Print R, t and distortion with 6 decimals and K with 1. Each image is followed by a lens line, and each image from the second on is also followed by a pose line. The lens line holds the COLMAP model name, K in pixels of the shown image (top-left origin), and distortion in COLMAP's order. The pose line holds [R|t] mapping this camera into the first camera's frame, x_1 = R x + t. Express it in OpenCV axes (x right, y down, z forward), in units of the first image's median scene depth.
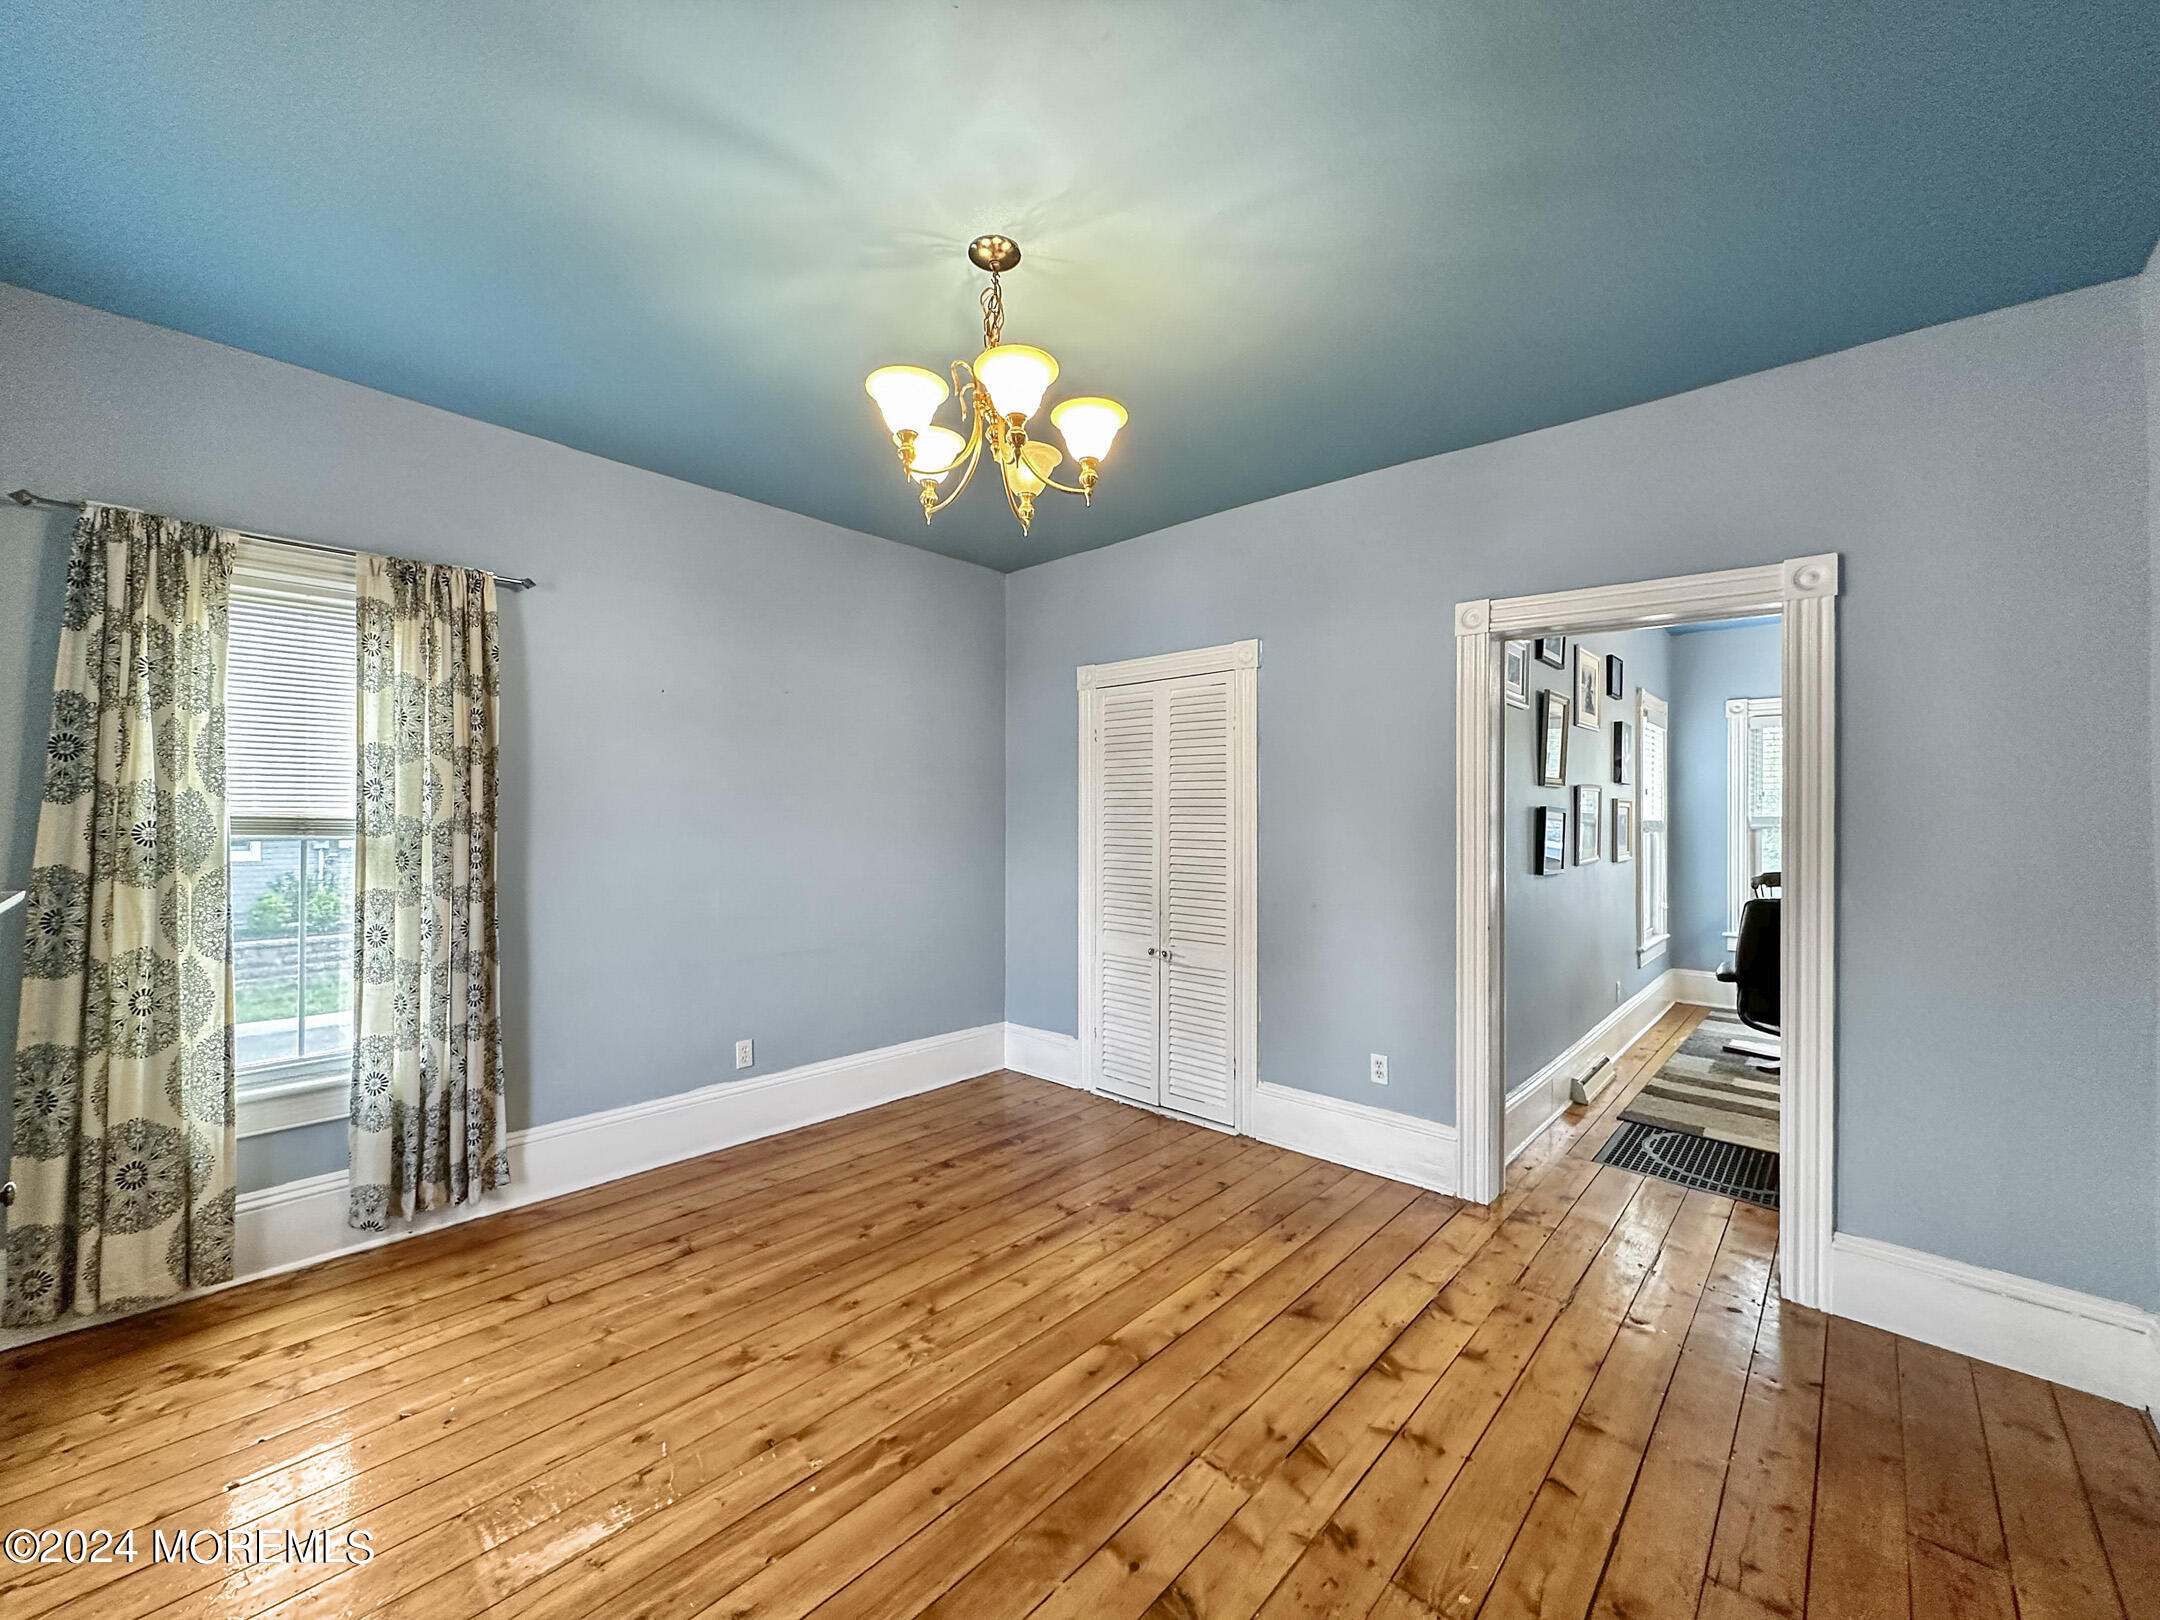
lens RADIAL K [[888.9, 0, 1080.0], [0, 888.9, 810.0], [0, 0, 1]] dist [-0.002901, -0.000292]
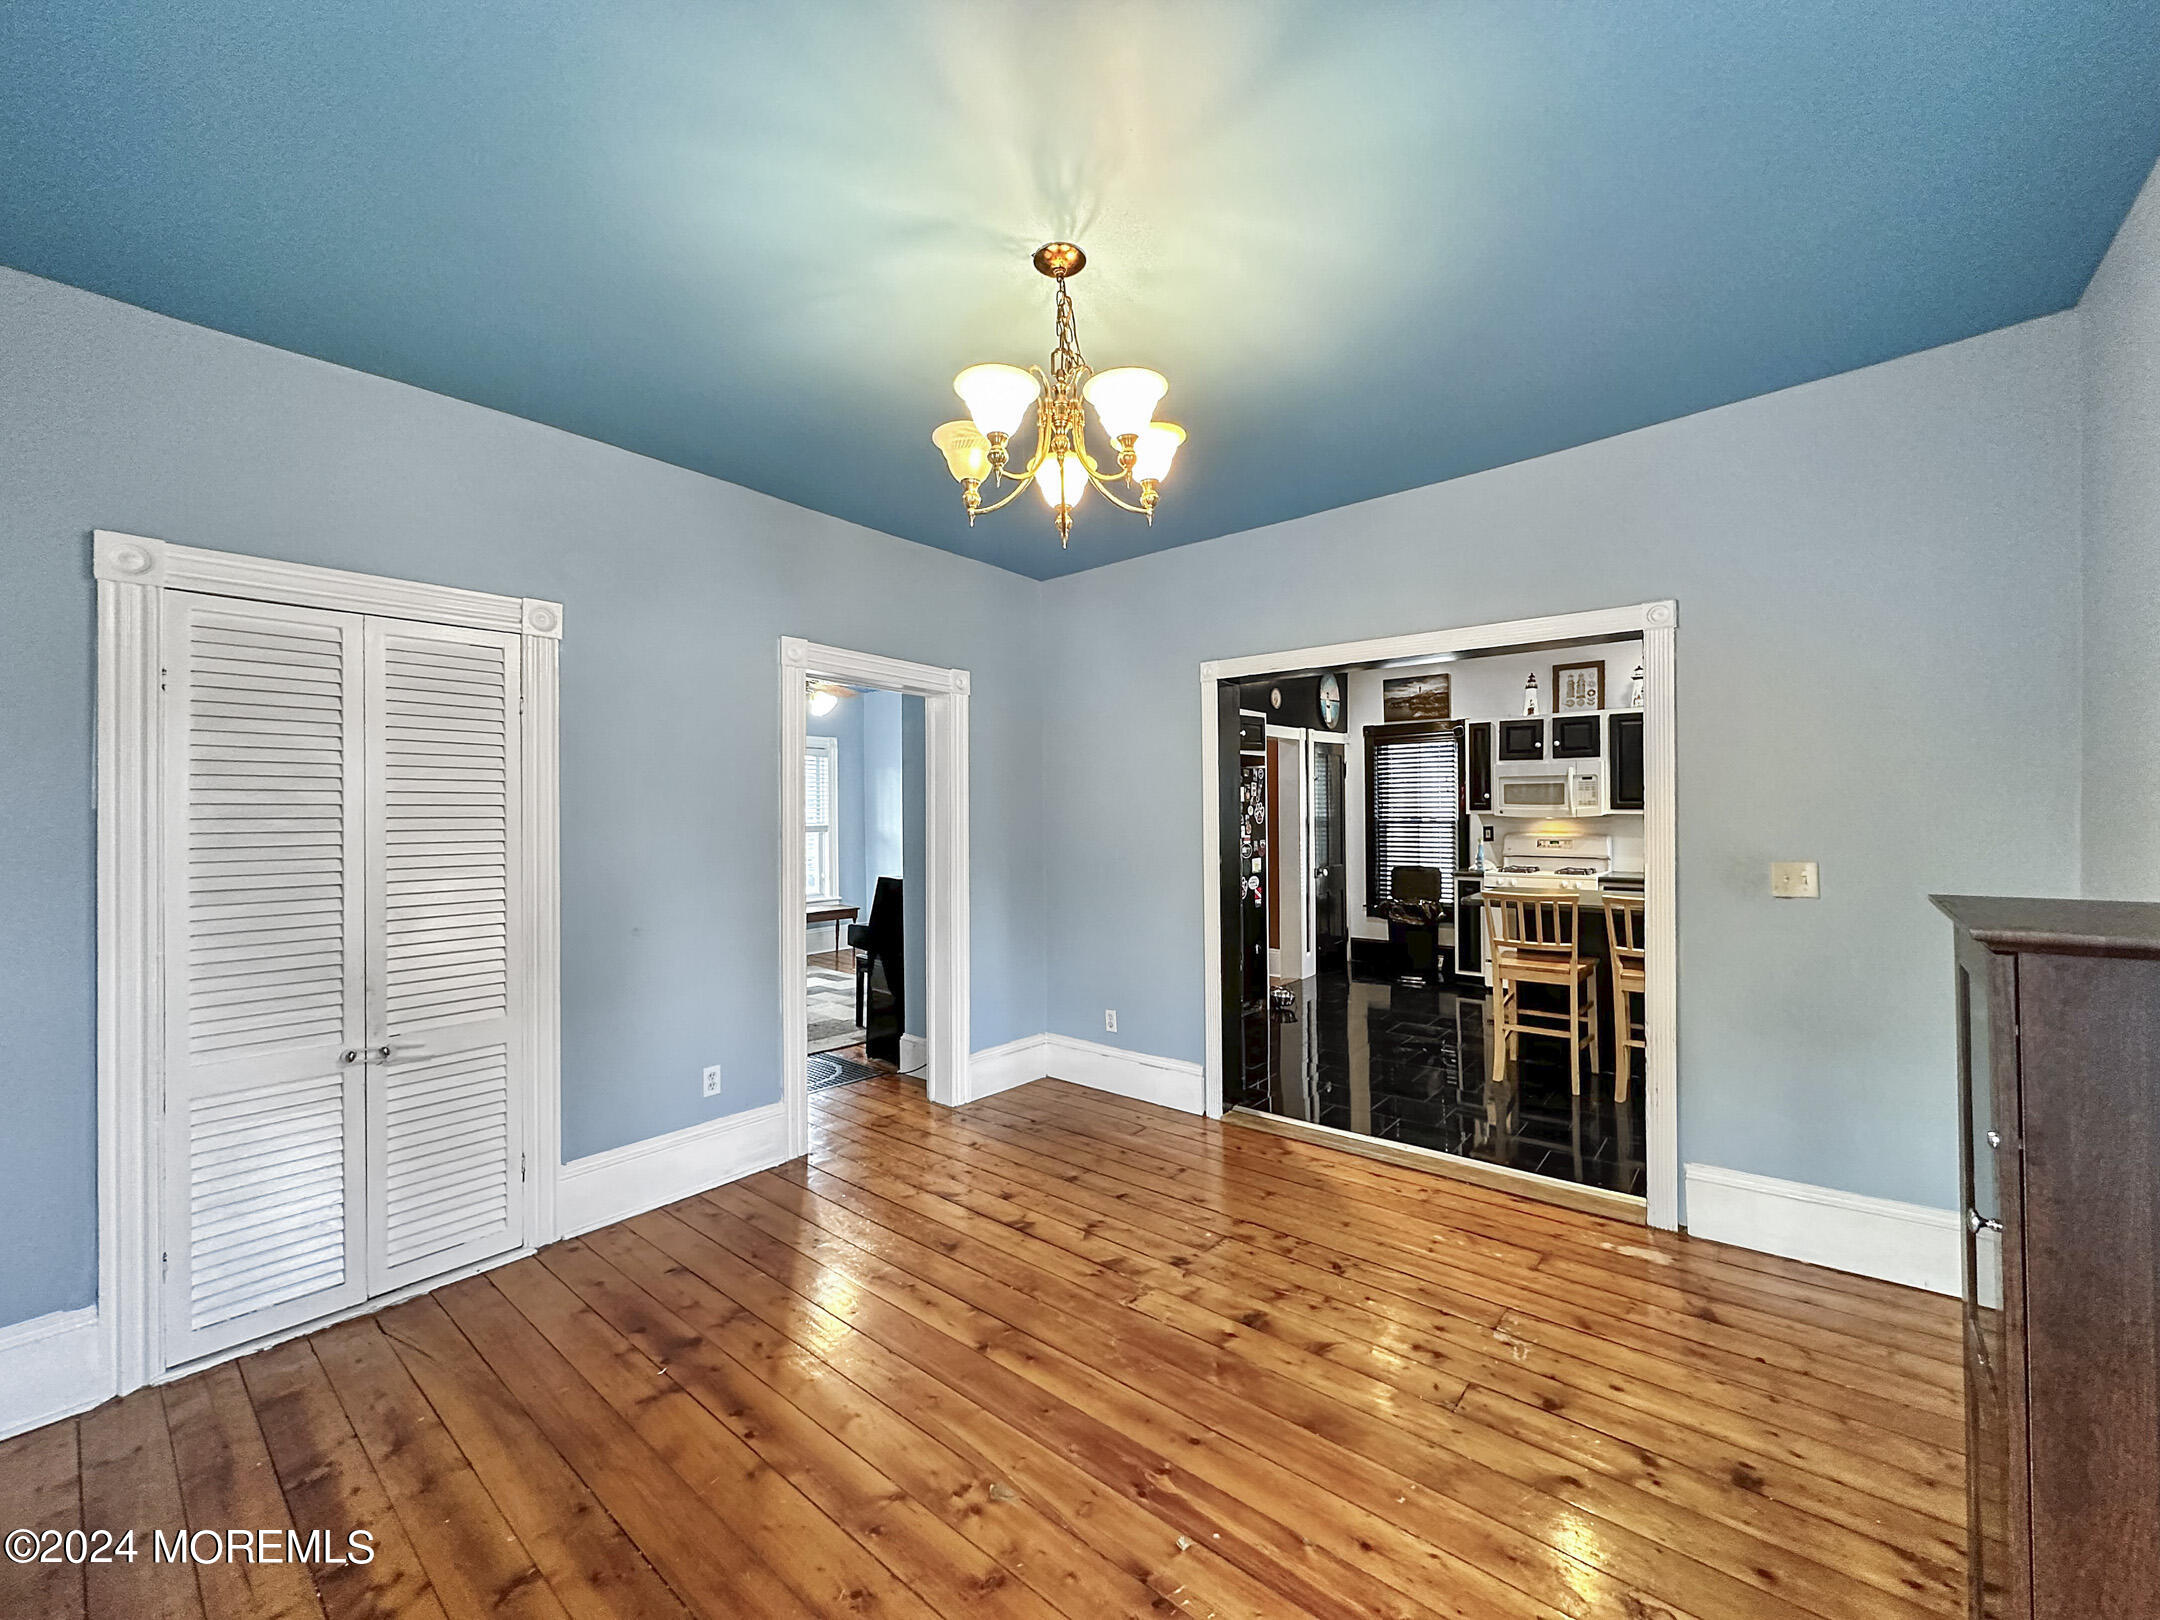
lens RADIAL K [[888.9, 0, 1080.0], [0, 888.9, 810.0], [0, 0, 1]] dist [-0.002901, -0.000292]
pose [[-0.072300, -0.004266, 0.997374, -1.007776], [0.001272, 0.999990, 0.004370, -0.020806], [-0.997382, 0.001584, -0.072293, 0.983697]]
